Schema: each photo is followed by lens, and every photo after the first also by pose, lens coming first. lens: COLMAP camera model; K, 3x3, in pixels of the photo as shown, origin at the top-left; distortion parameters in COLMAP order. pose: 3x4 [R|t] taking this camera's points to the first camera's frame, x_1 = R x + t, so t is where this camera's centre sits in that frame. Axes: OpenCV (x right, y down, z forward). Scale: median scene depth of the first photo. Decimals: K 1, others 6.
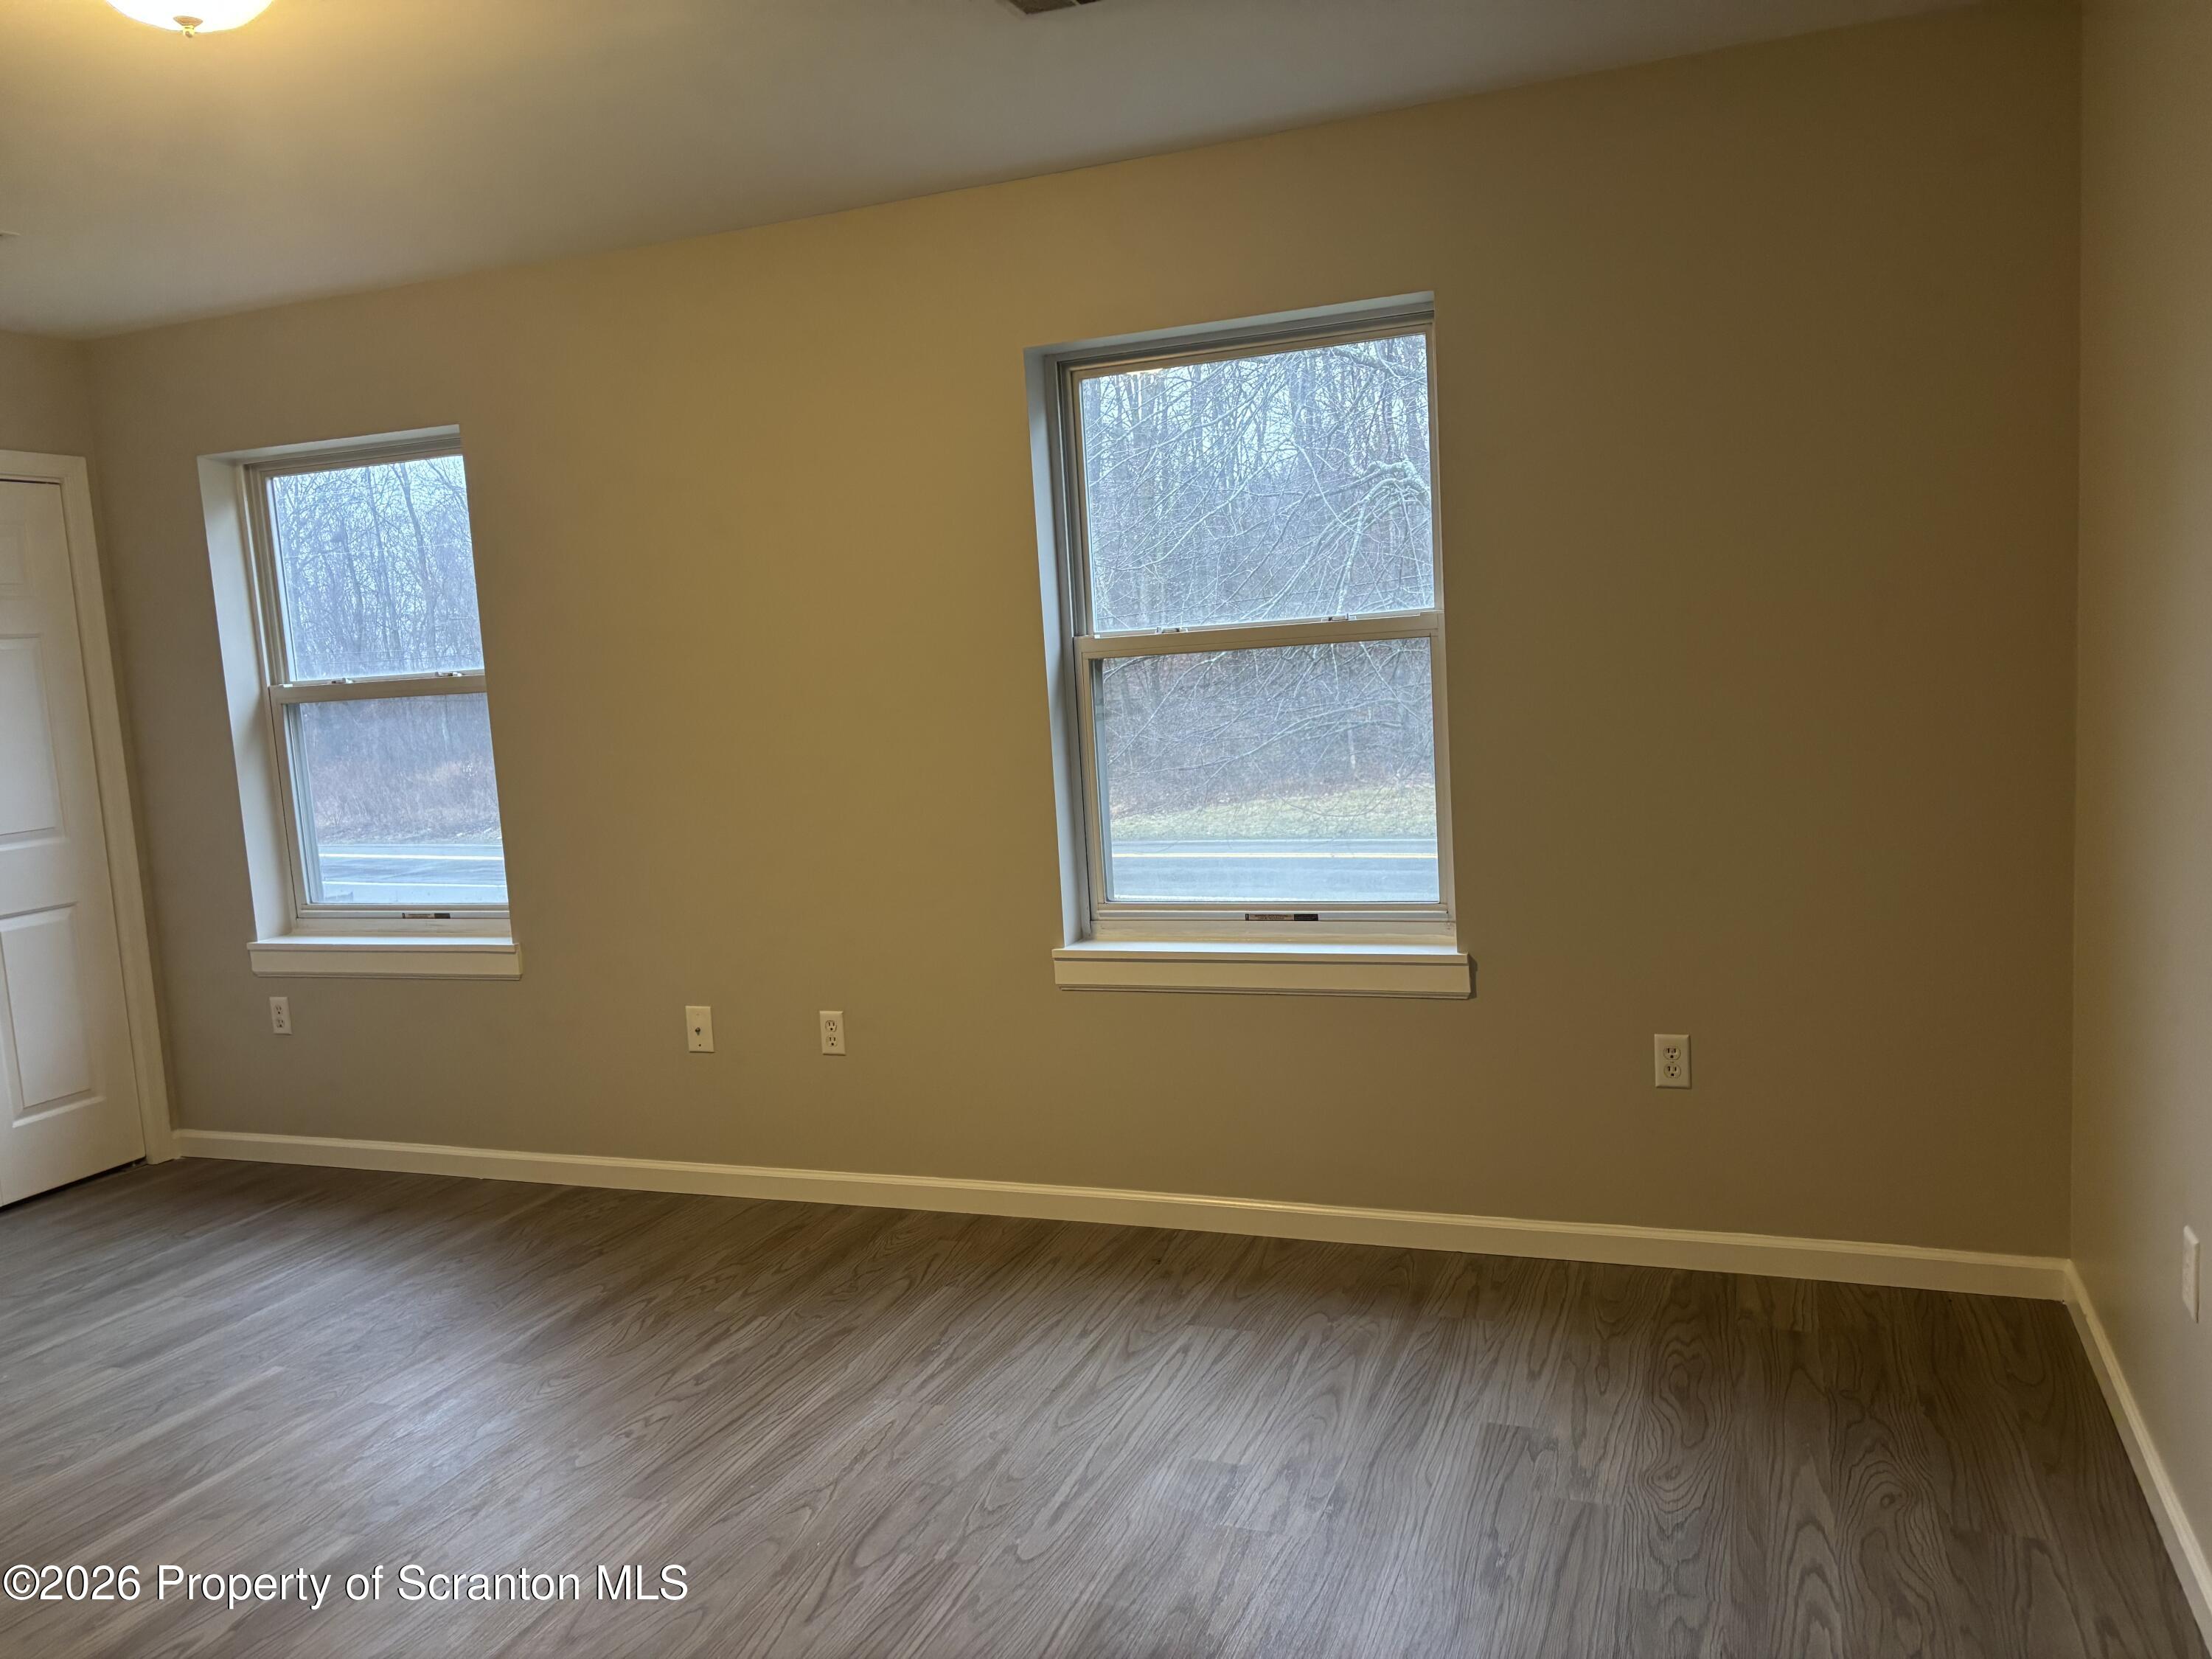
lens RADIAL K [[1656.6, 0, 1106.0], [0, 1656.6, 829.5], [0, 0, 1]] dist [0.025899, -0.012051]
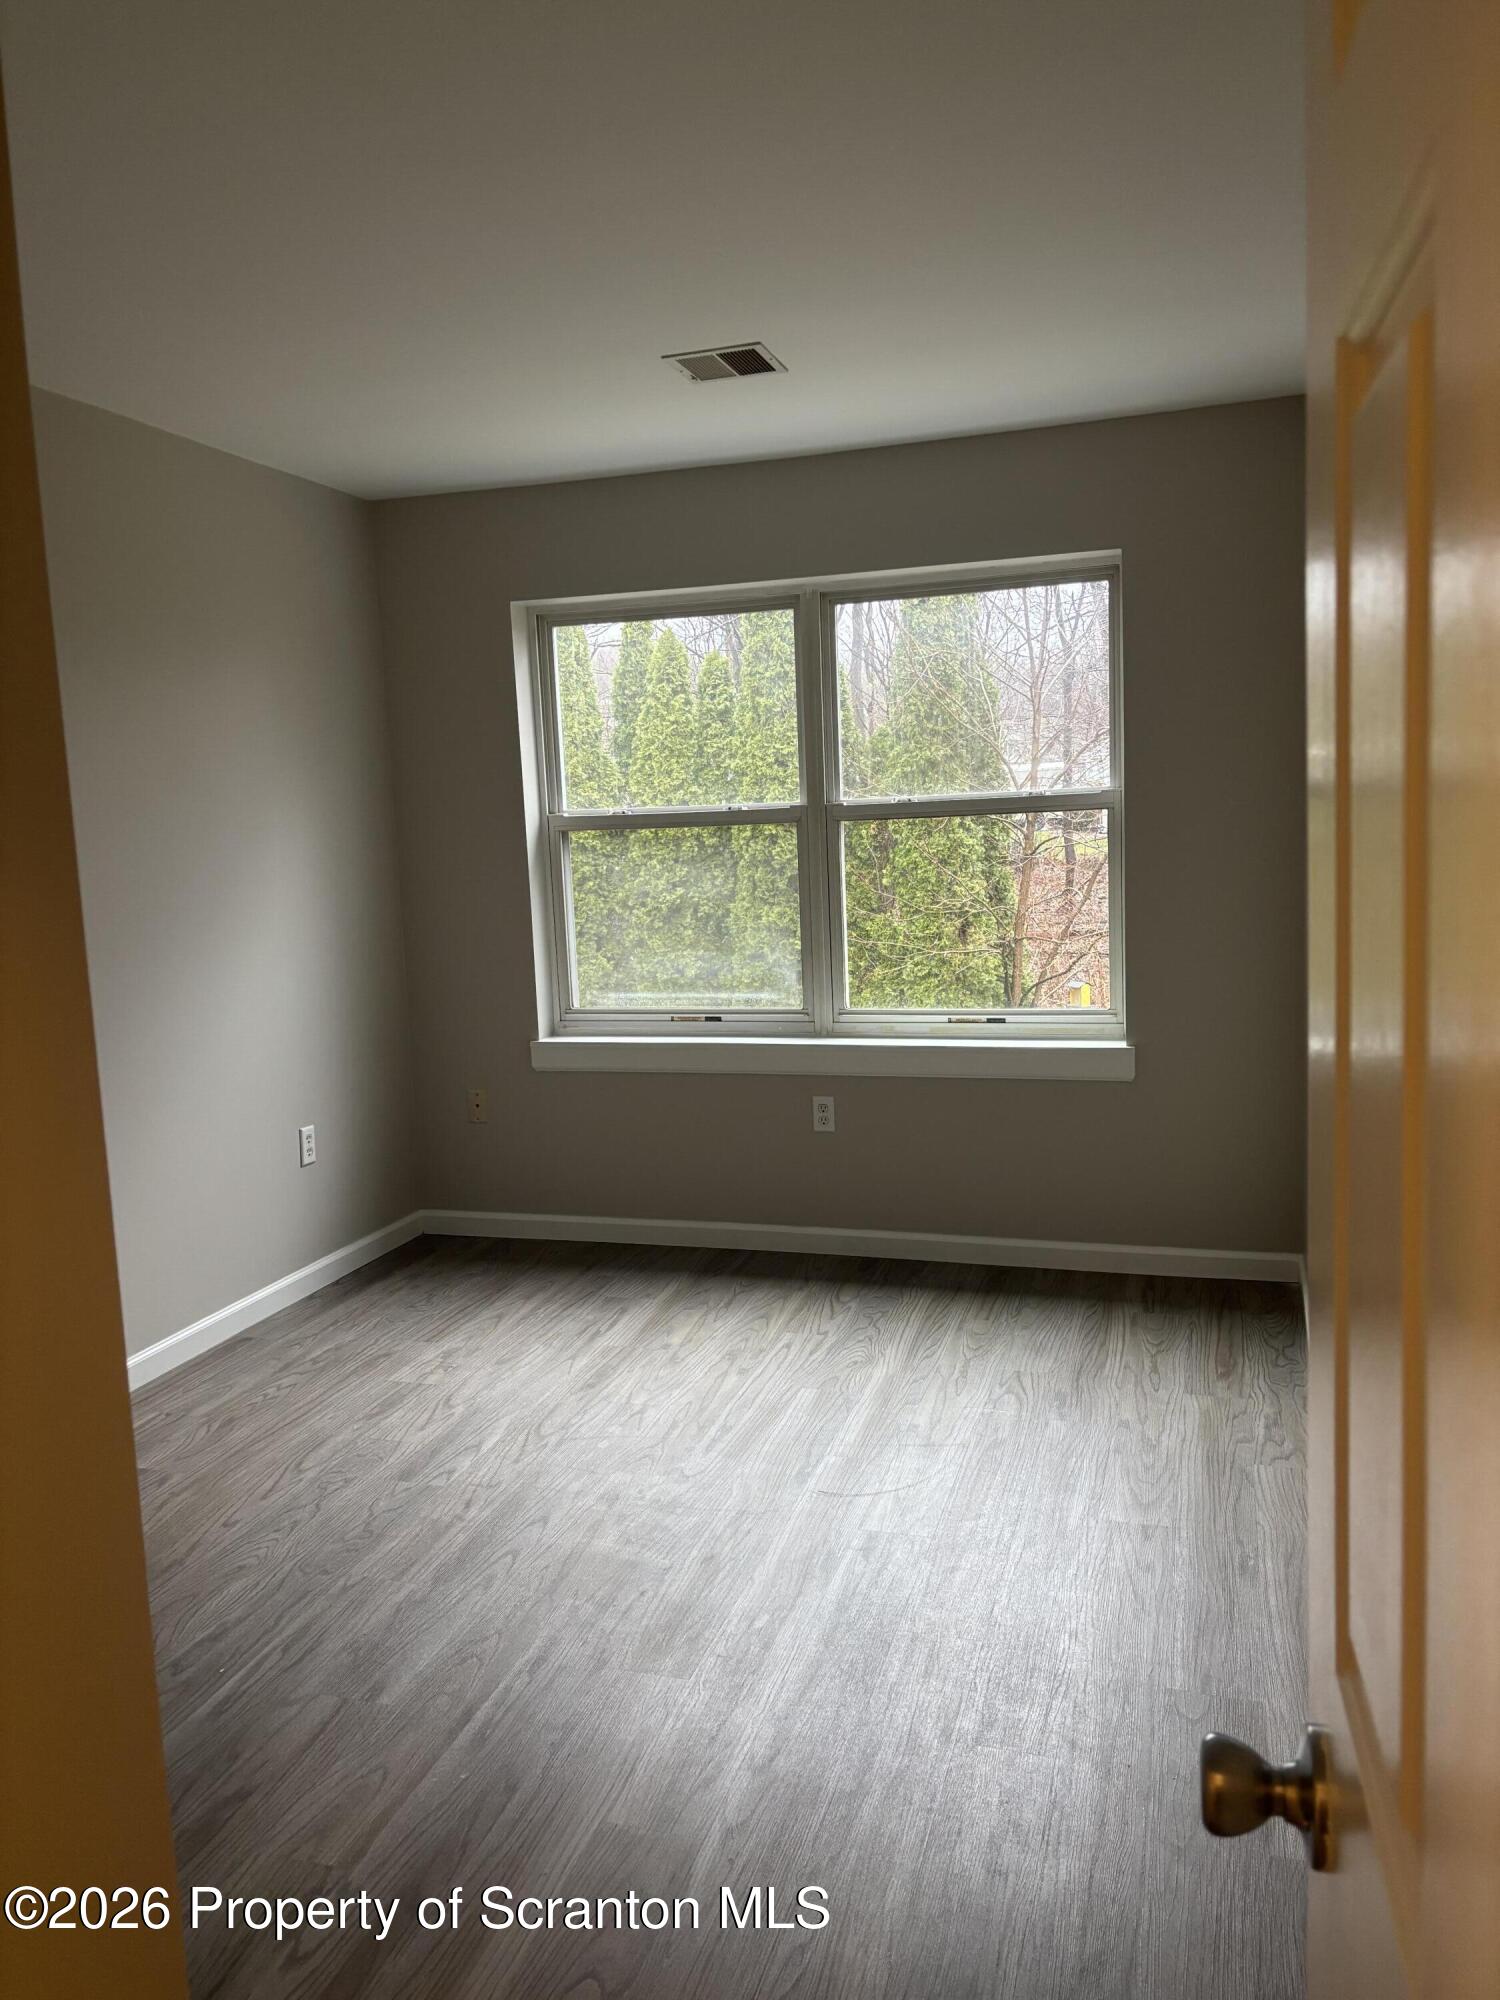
lens RADIAL K [[1198.8, 0, 750.0], [0, 1198.8, 1000.0], [0, 0, 1]] dist [0.002876, 0.000299]
pose [[0.994418, 0.007697, 0.105229, -0.586795], [-0.011508, 0.999298, 0.035665, 0.011442], [-0.104881, -0.036677, 0.993808, 0.225549]]
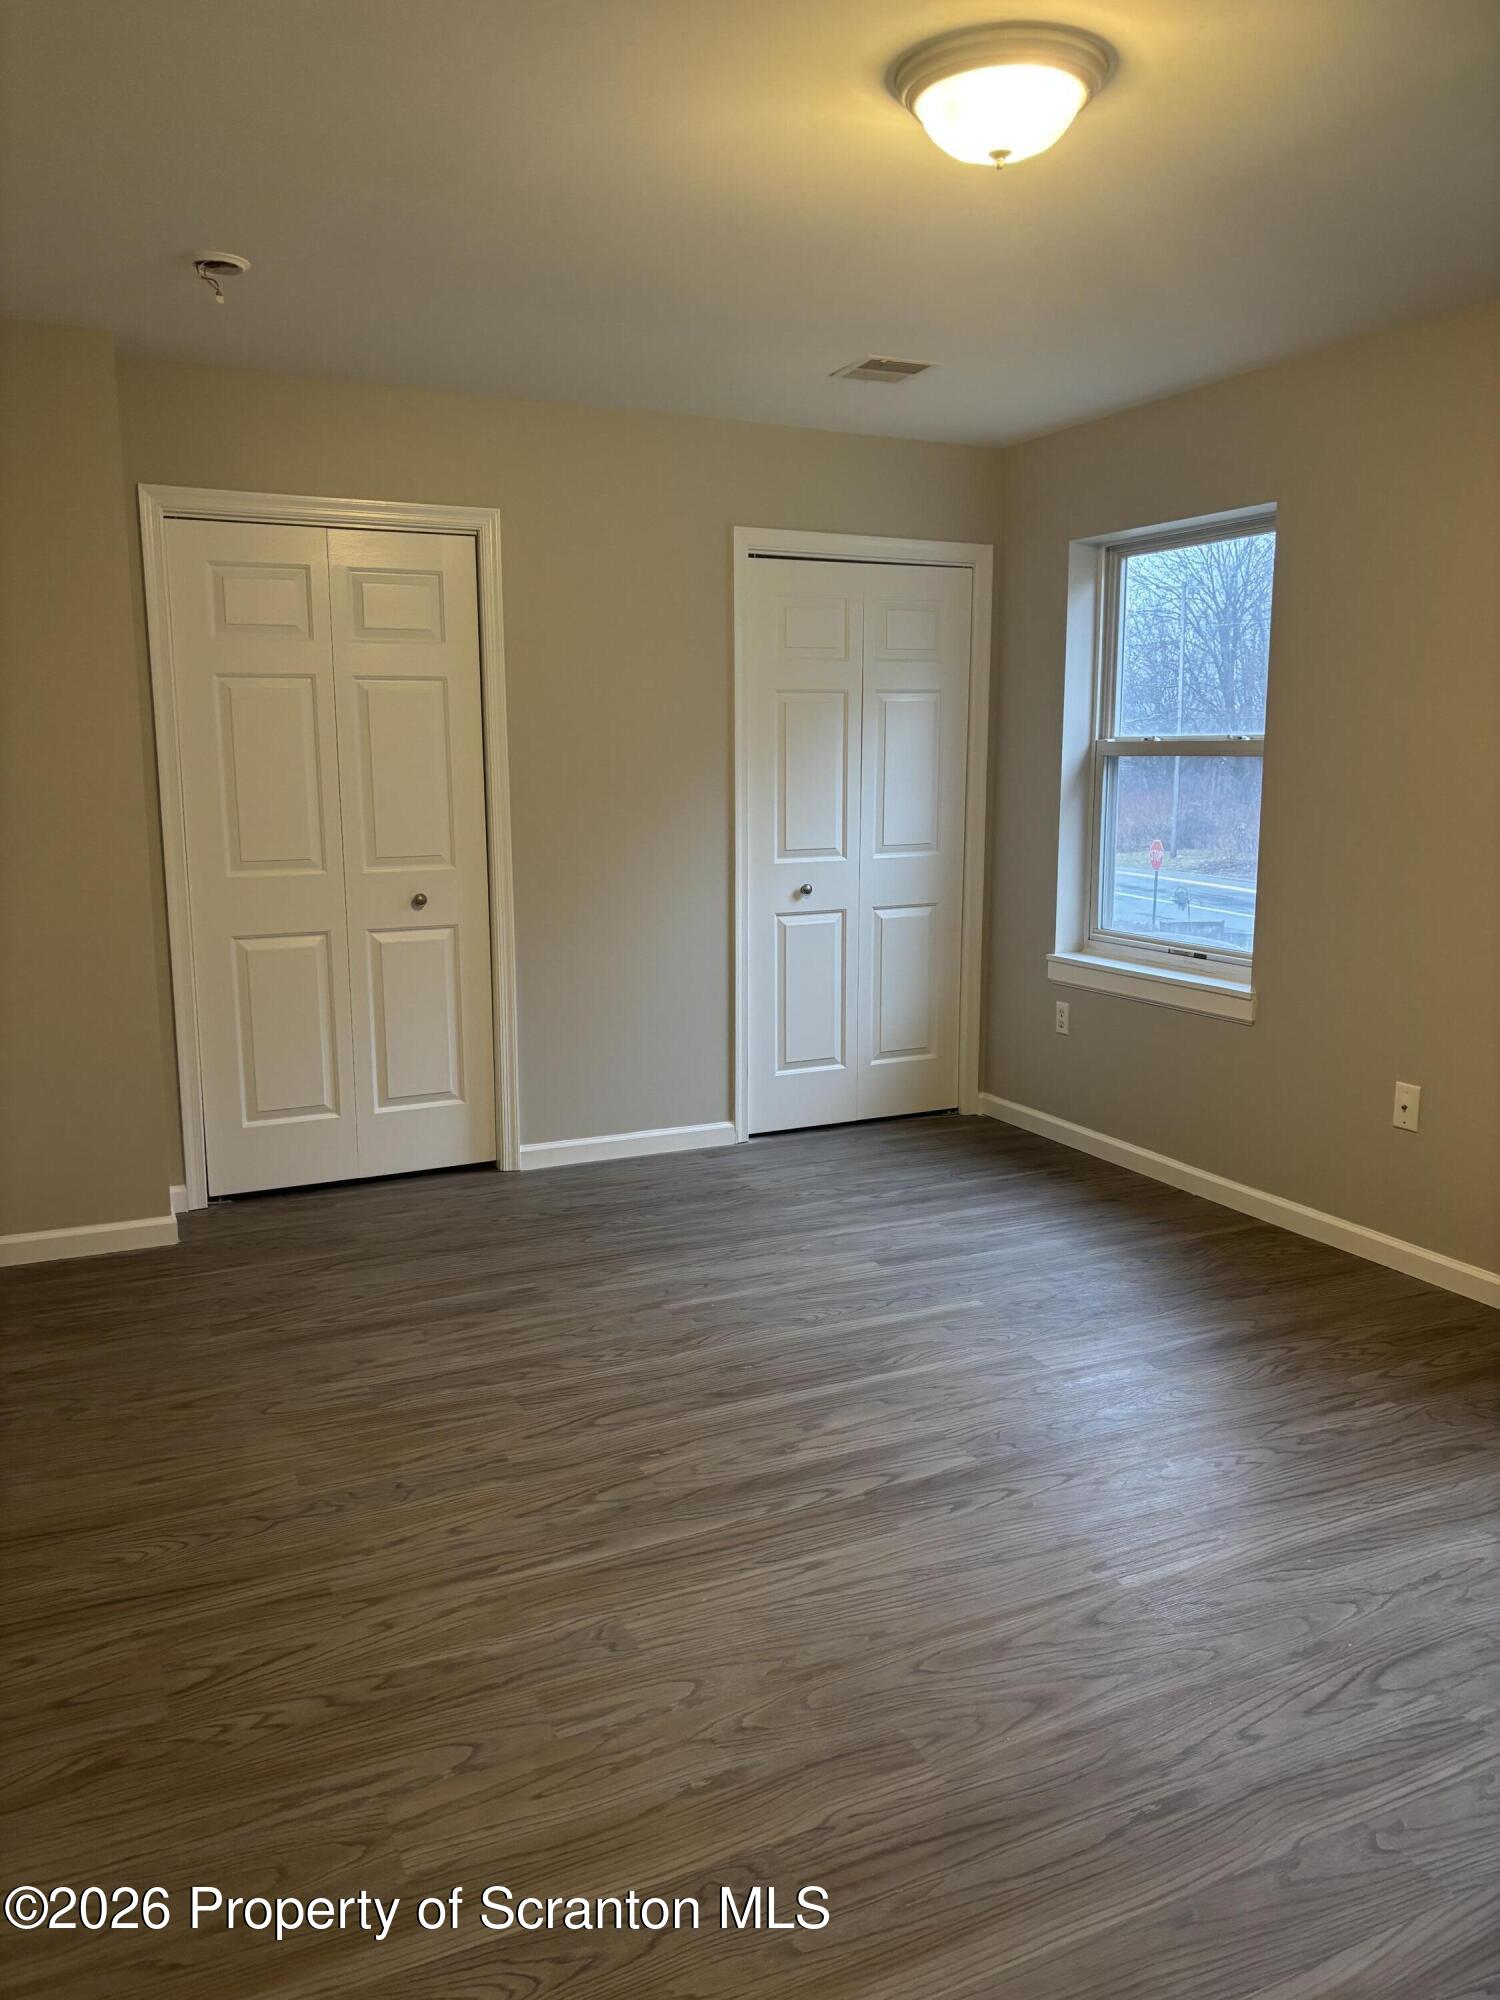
lens RADIAL K [[1497.8, 0, 750.0], [0, 1497.8, 1000.0], [0, 0, 1]] dist [0.025899, -0.012051]
pose [[0.731937, 0.172393, -0.659203, 0.061313], [-0.117563, 0.984907, 0.127035, -0.014487], [0.671153, -0.015484, 0.741157, 0.065639]]
